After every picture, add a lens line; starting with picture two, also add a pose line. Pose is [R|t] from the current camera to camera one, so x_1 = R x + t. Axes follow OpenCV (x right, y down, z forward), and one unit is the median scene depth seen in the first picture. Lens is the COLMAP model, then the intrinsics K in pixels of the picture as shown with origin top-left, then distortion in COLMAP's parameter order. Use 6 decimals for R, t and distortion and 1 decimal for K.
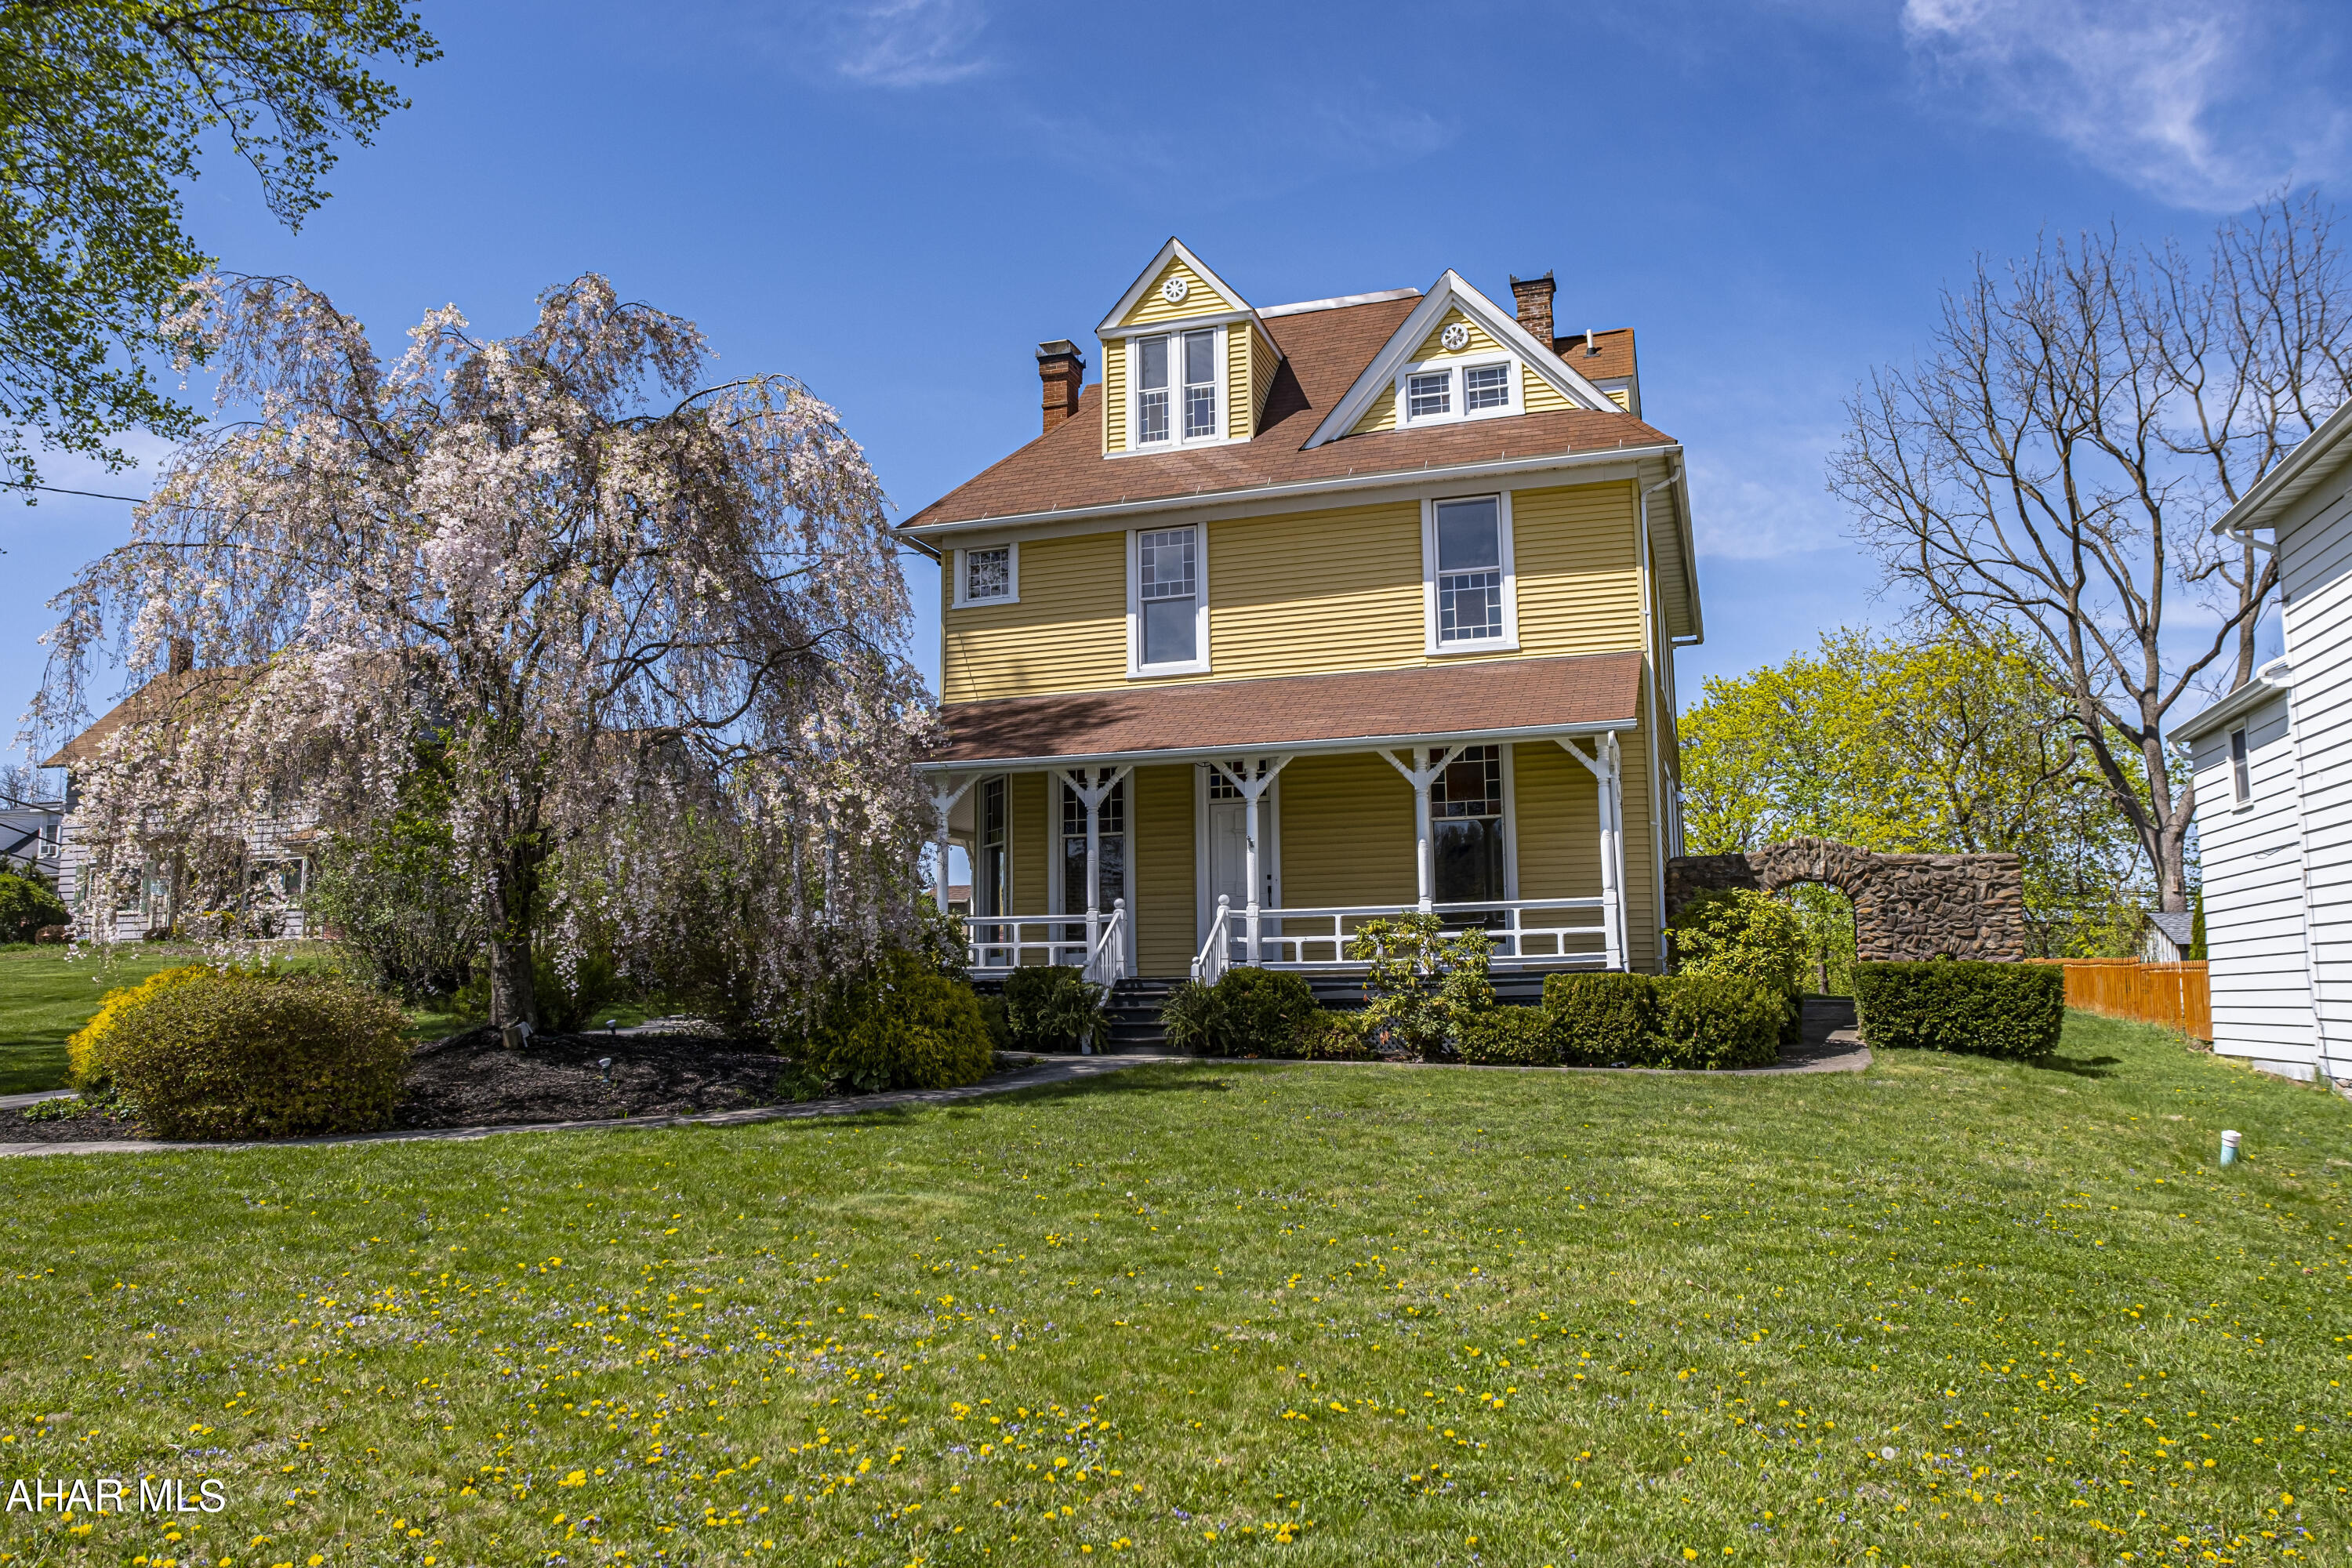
lens RADIAL K [[1648.4, 0, 1196.8], [0, 1648.4, 786.6], [0, 0, 1]] dist [-0.088389, 0.055044]
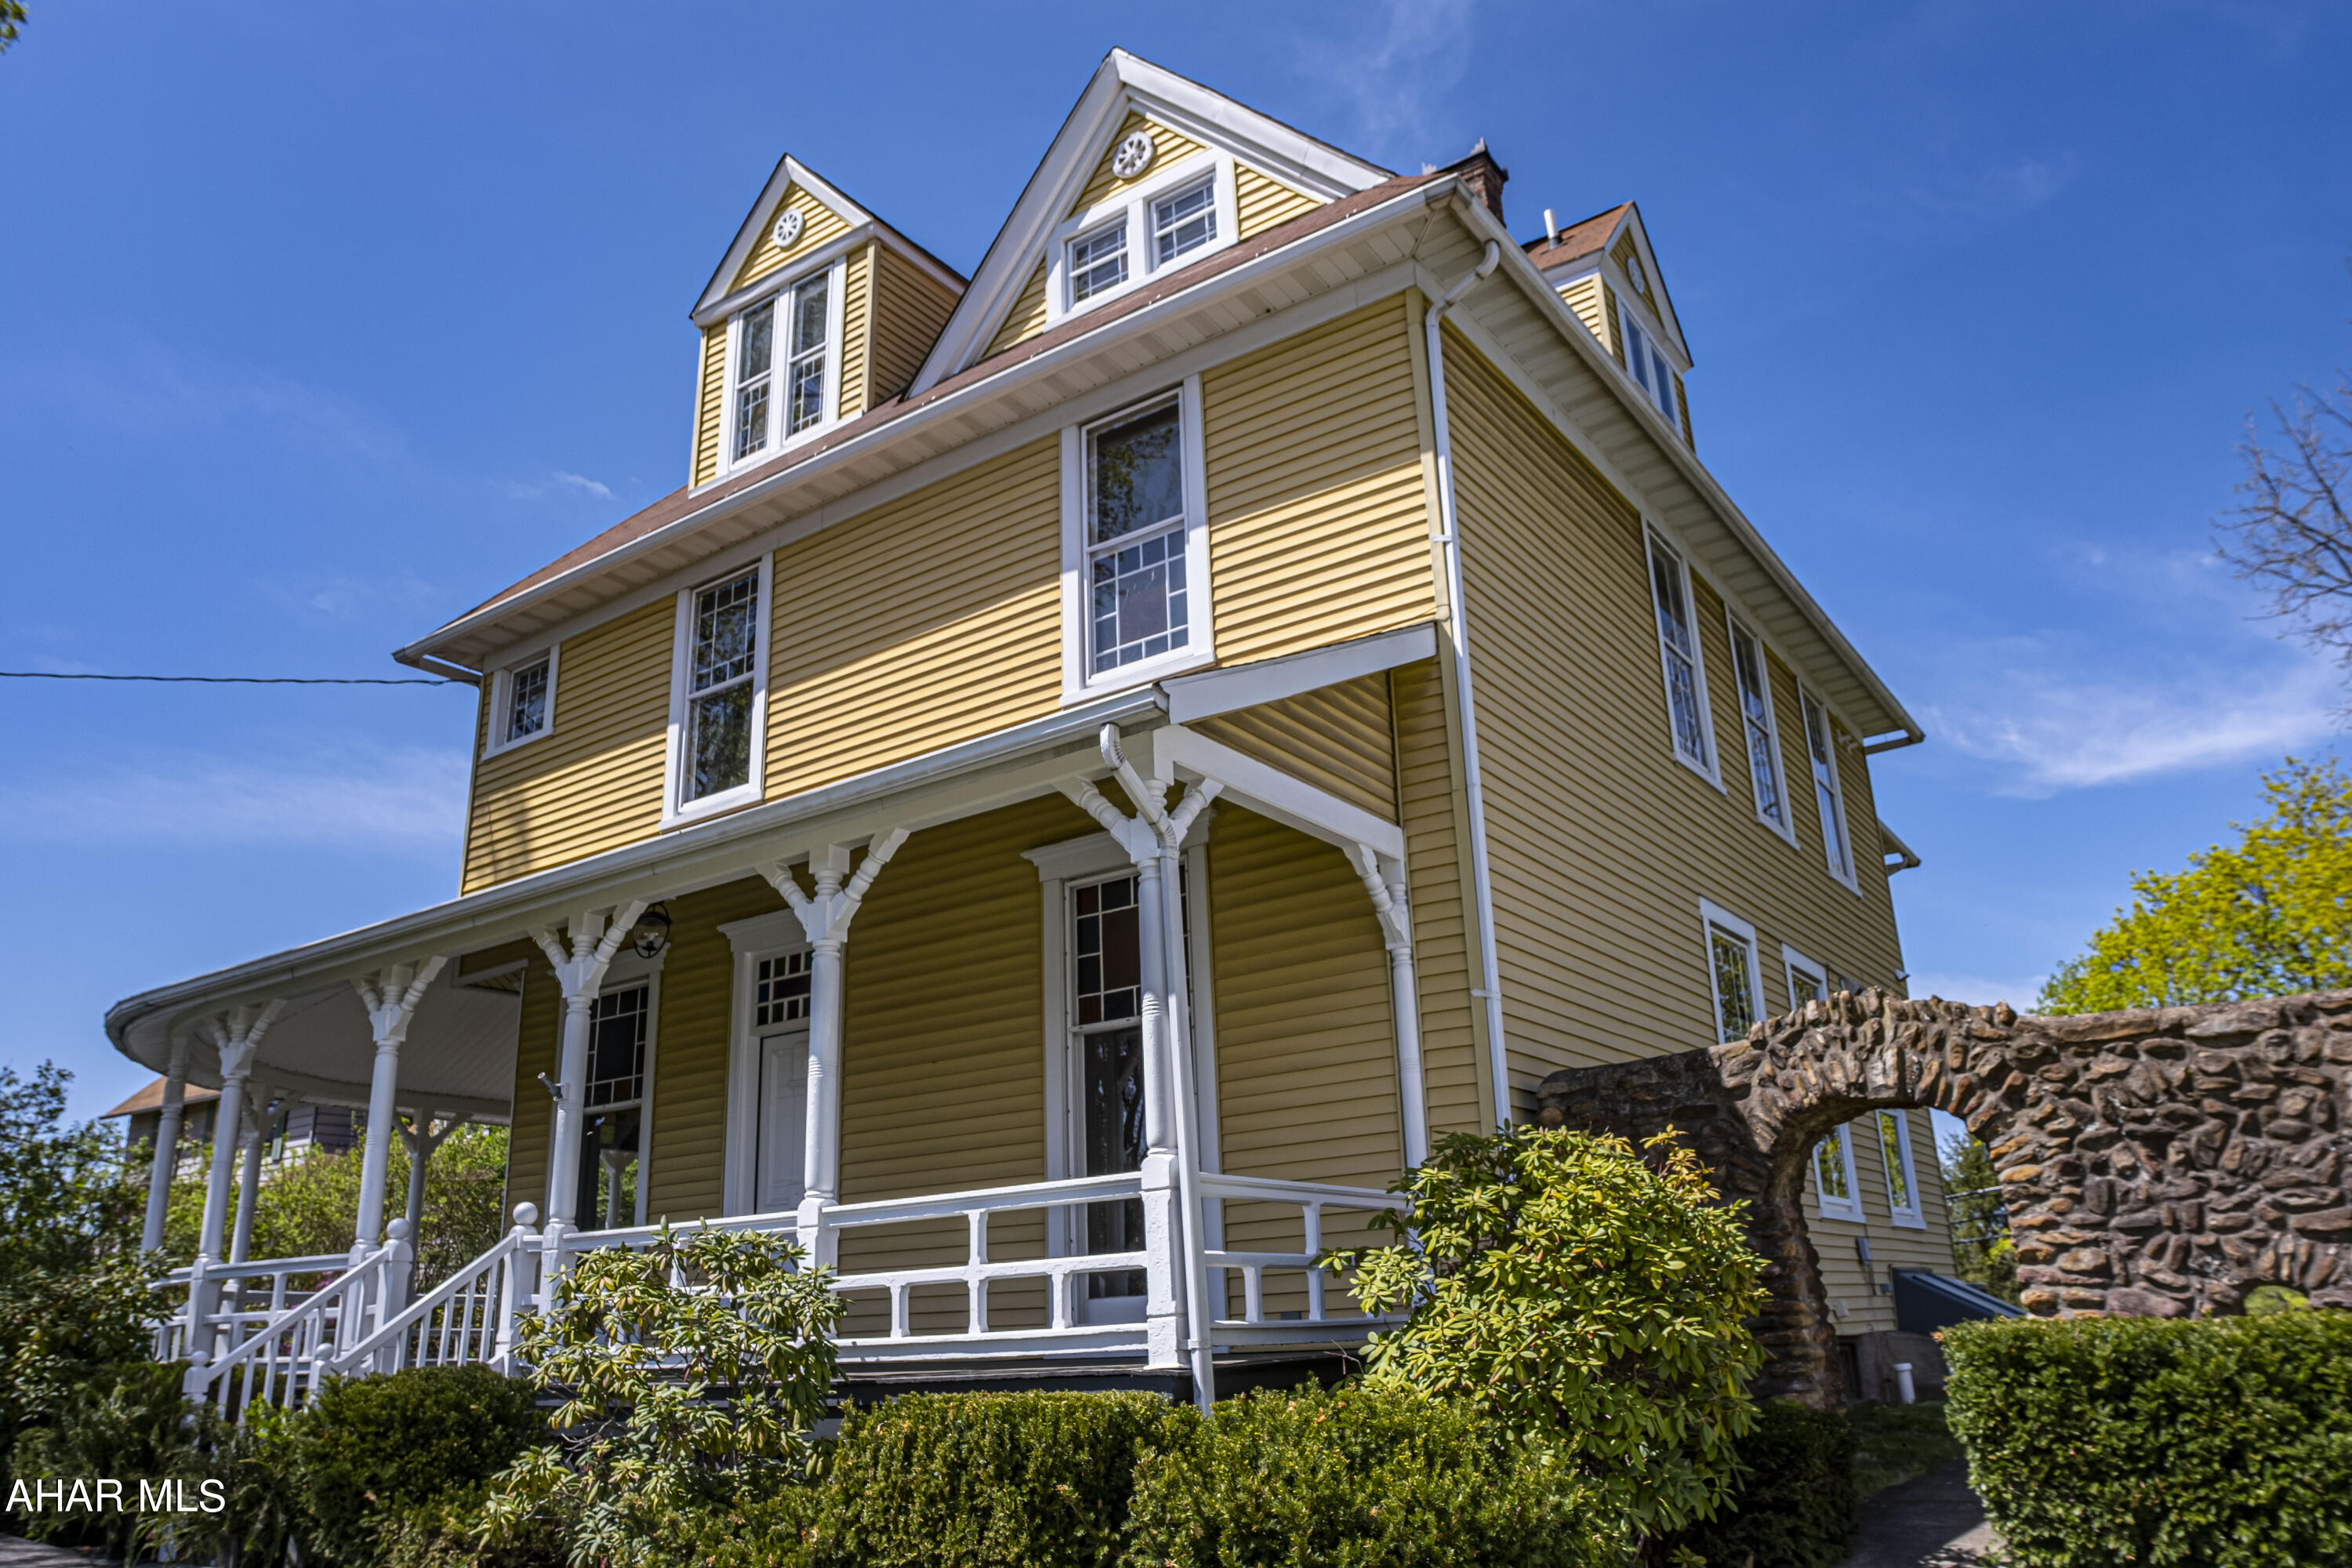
lens RADIAL K [[1642.5, 0, 1217.3], [0, 1642.5, 785.7], [0, 0, 1]] dist [-0.089375, 0.059657]
pose [[0.957931, -0.112302, -0.264115, 0.315800], [0.058908, 0.977607, -0.202024, 0.048946], [0.280889, 0.177967, 0.943096, 0.540172]]
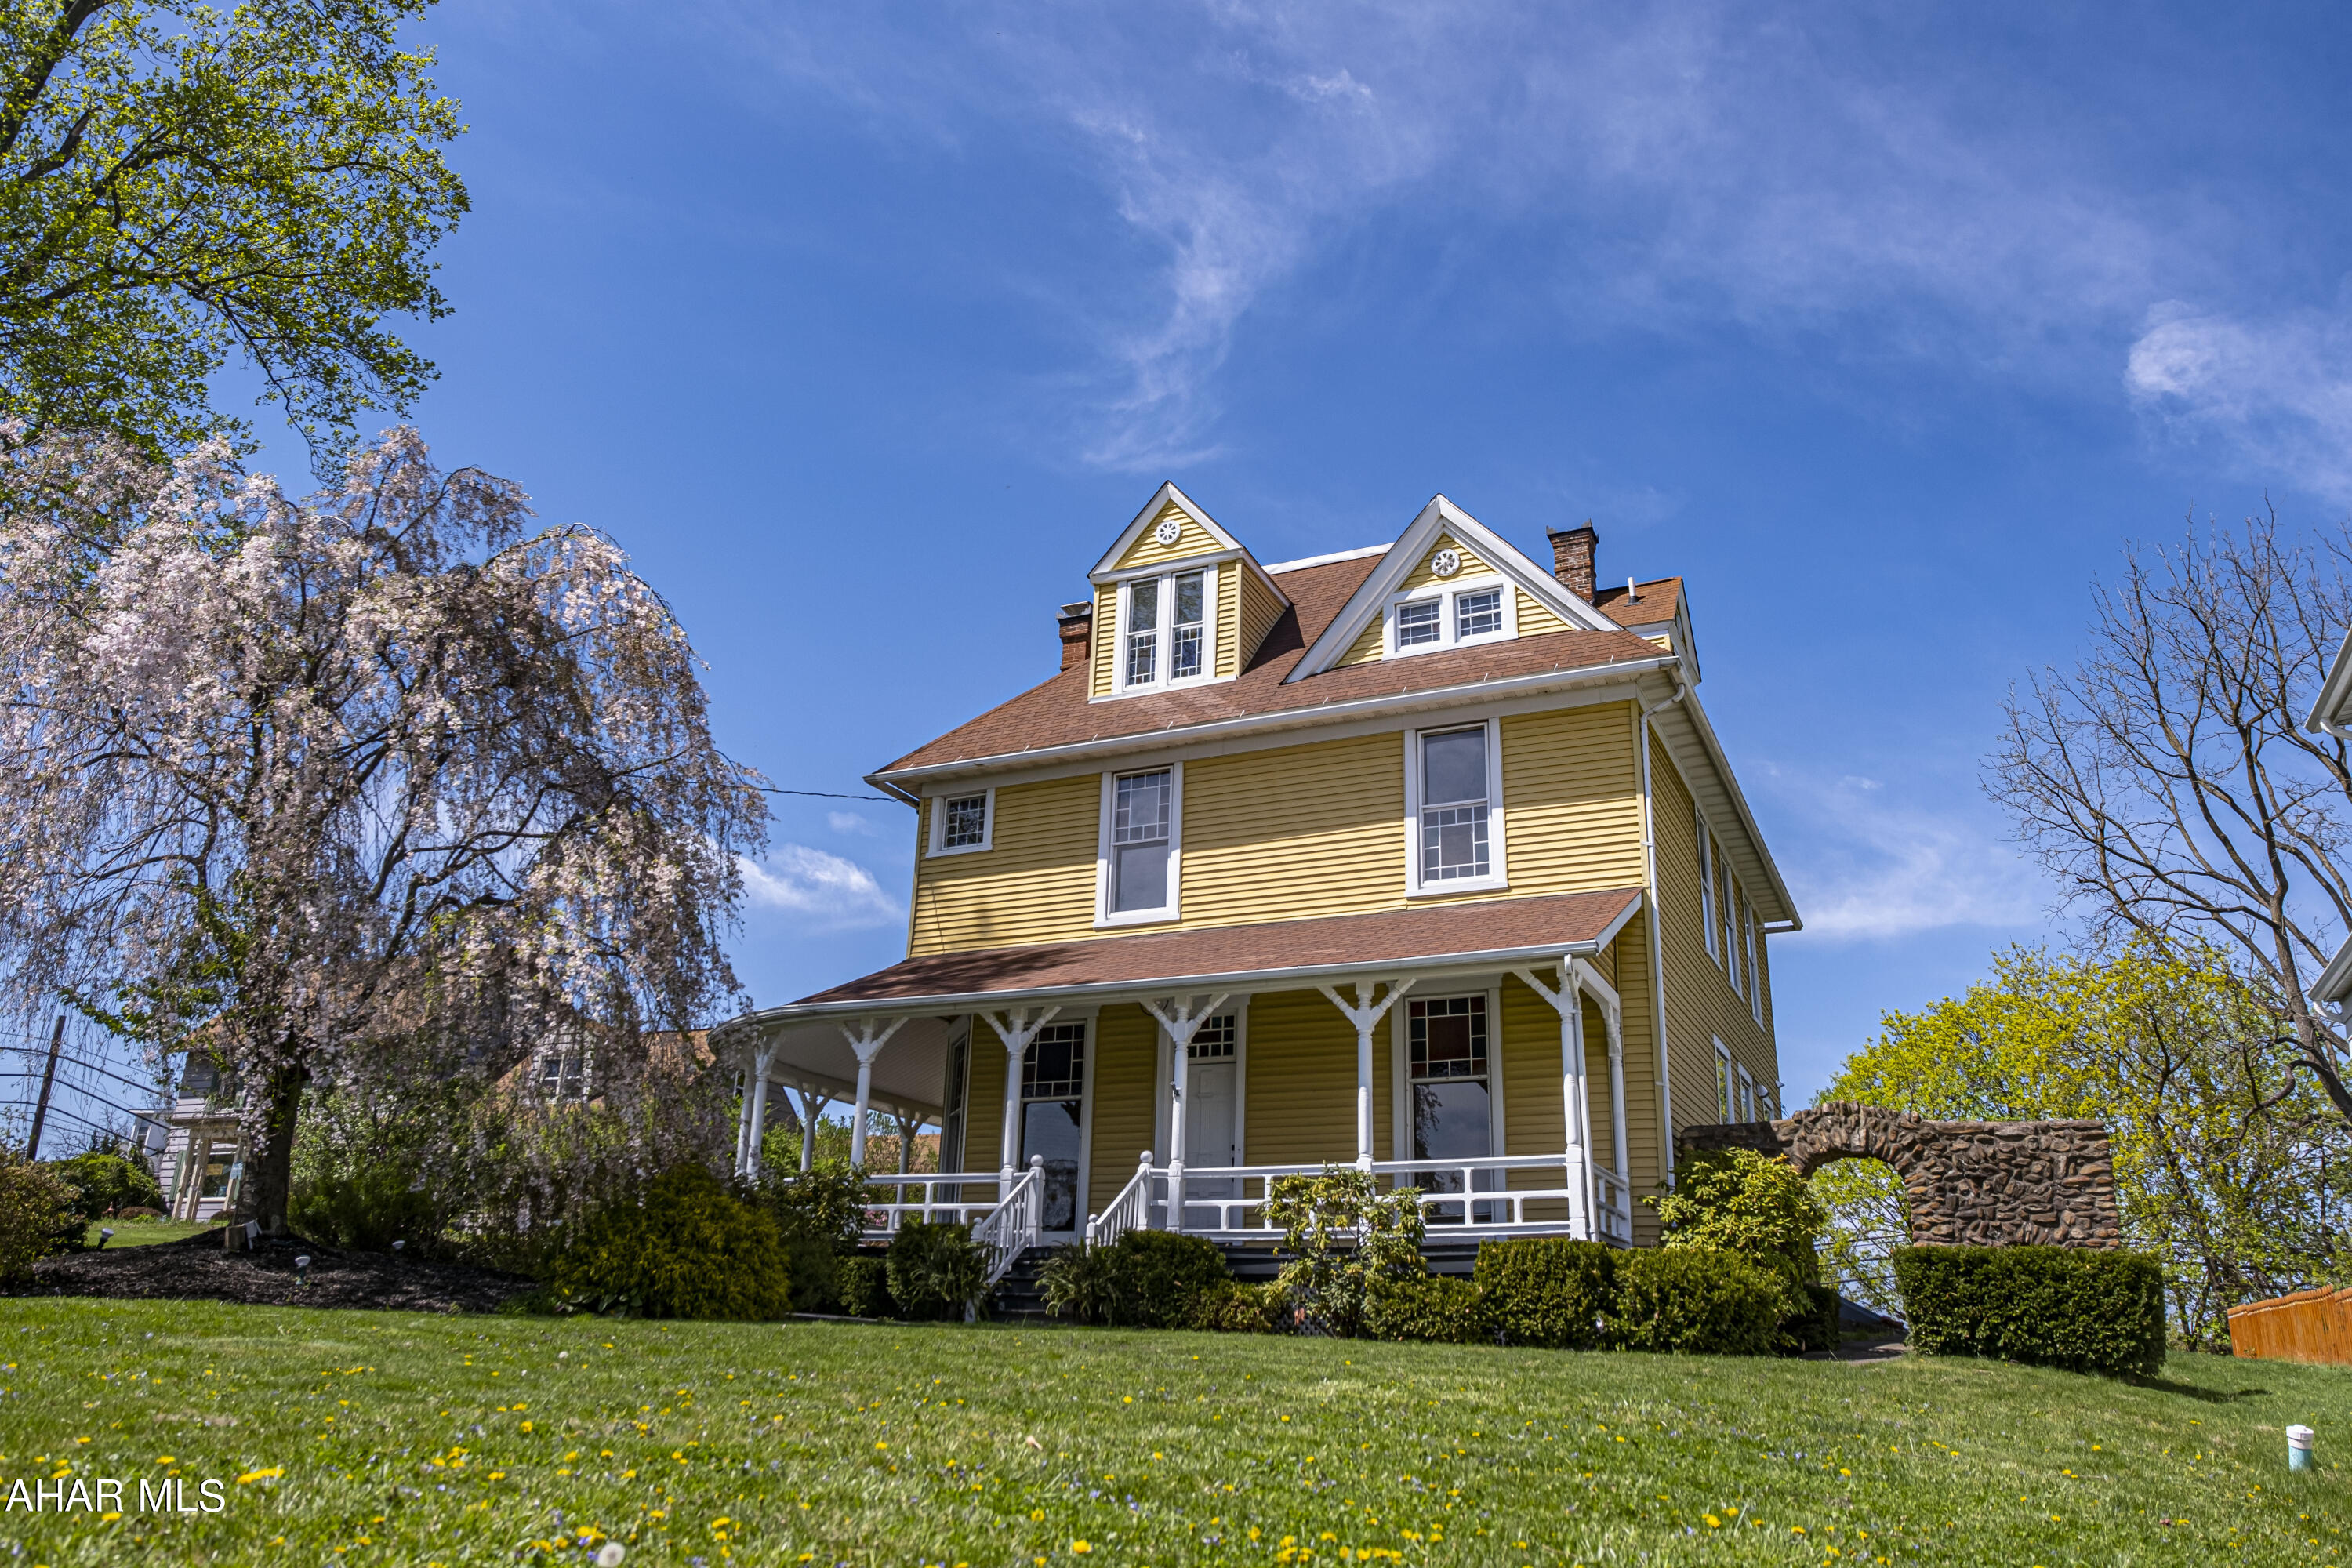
lens RADIAL K [[1648.4, 0, 1196.8], [0, 1648.4, 786.6], [0, 0, 1]] dist [-0.088389, 0.055044]
pose [[0.990935, -0.002292, -0.134322, 0.146762], [-0.027539, 0.975156, -0.219802, 0.061829], [0.131488, 0.221508, 0.966253, 0.104214]]
